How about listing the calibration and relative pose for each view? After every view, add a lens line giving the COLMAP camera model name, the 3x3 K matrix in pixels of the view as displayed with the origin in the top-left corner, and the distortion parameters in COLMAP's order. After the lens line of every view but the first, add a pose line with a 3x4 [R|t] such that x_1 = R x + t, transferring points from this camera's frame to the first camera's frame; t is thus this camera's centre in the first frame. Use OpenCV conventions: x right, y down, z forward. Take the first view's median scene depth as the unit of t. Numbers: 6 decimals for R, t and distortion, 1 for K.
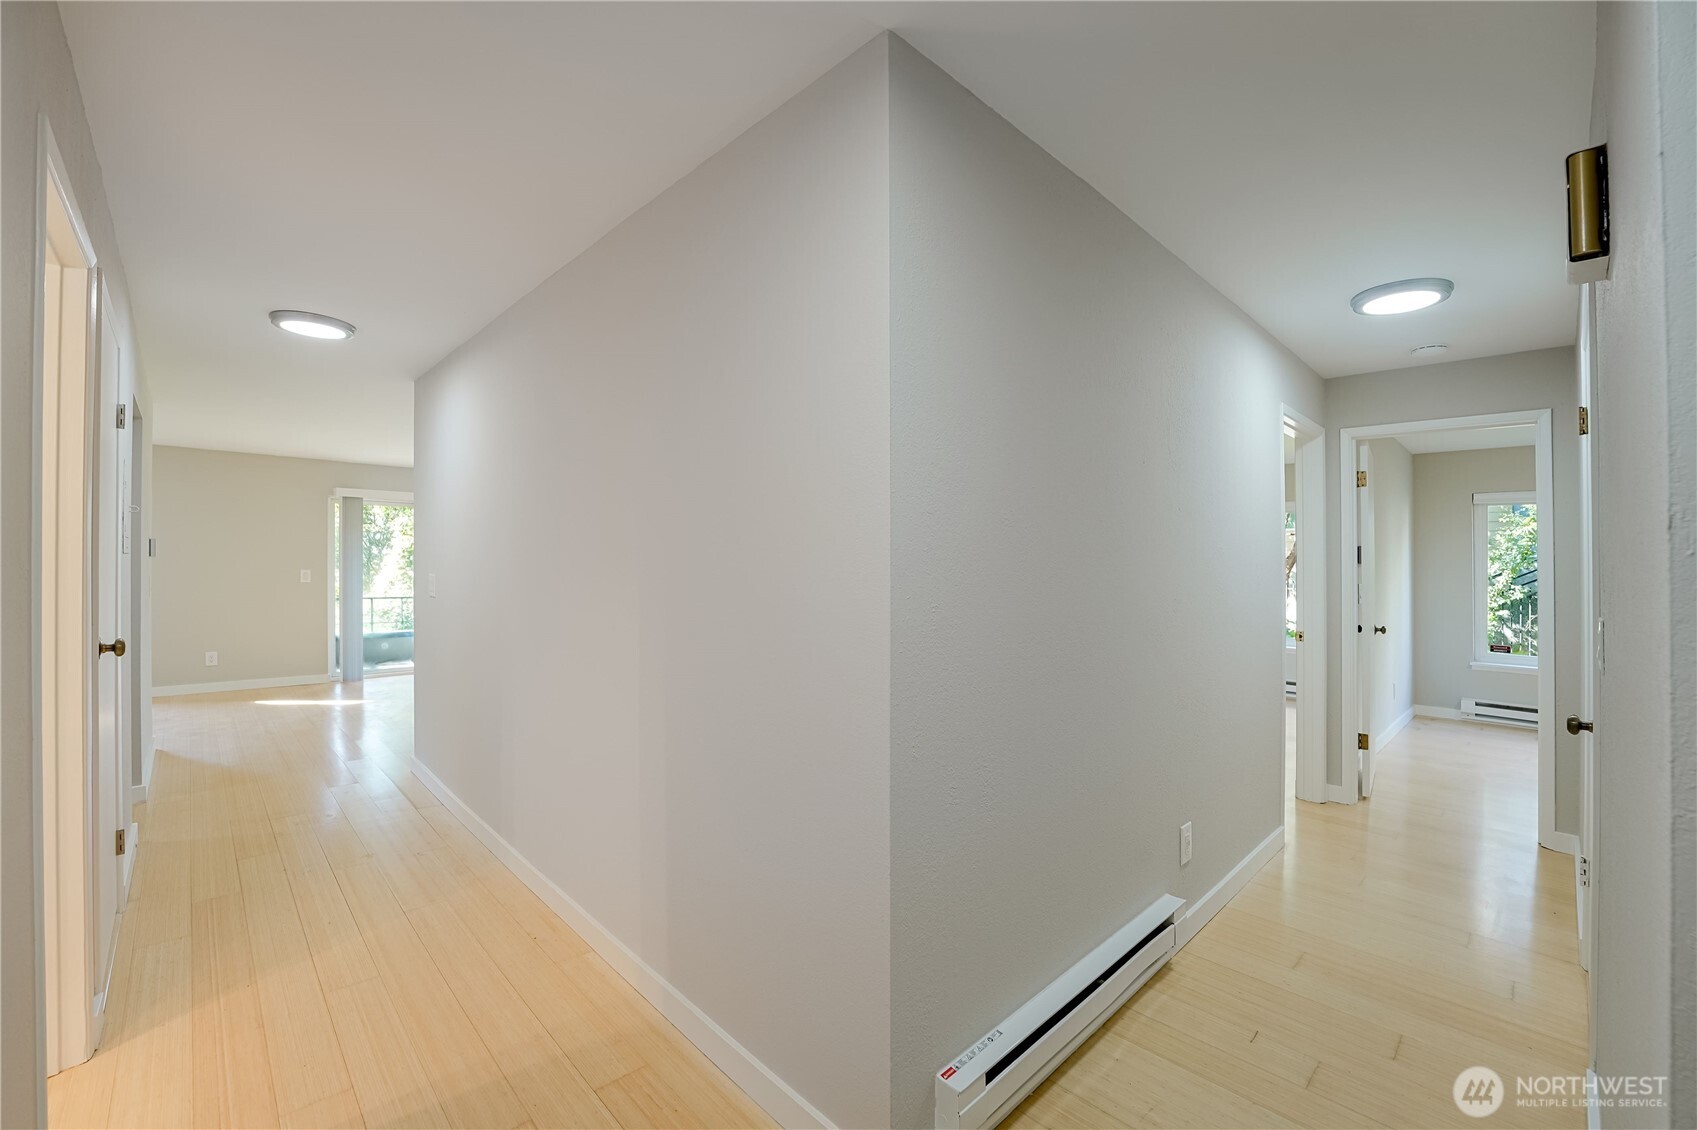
lens RADIAL K [[695.1, 0, 848.5], [0, 695.1, 565.0], [0, 0, 1]] dist [-0.034022, 0.000507]
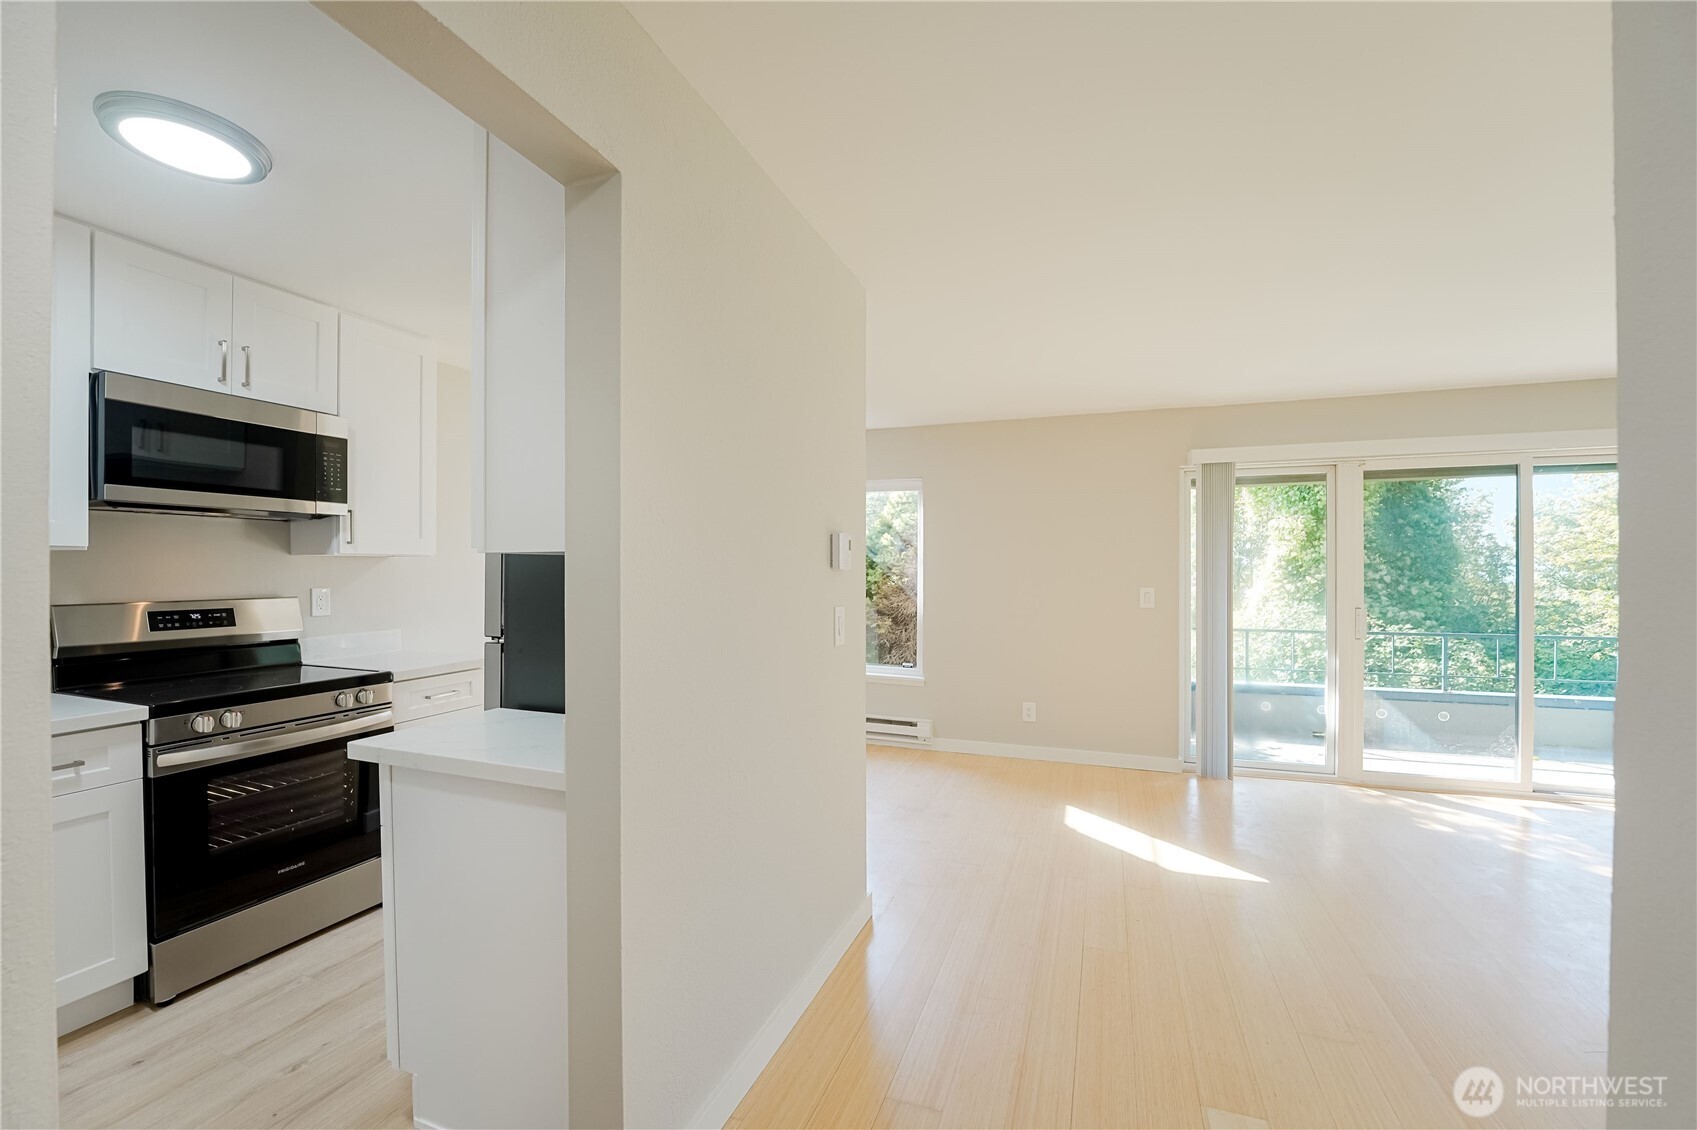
lens RADIAL K [[712.0, 0, 849.2], [0, 712.0, 572.7], [0, 0, 1]] dist [-0.020584, -0.000003]
pose [[0.440441, -0.003435, -0.897775, -0.367670], [-0.000775, 0.999991, -0.004206, -0.004376], [0.897781, 0.002548, 0.440434, 0.515705]]
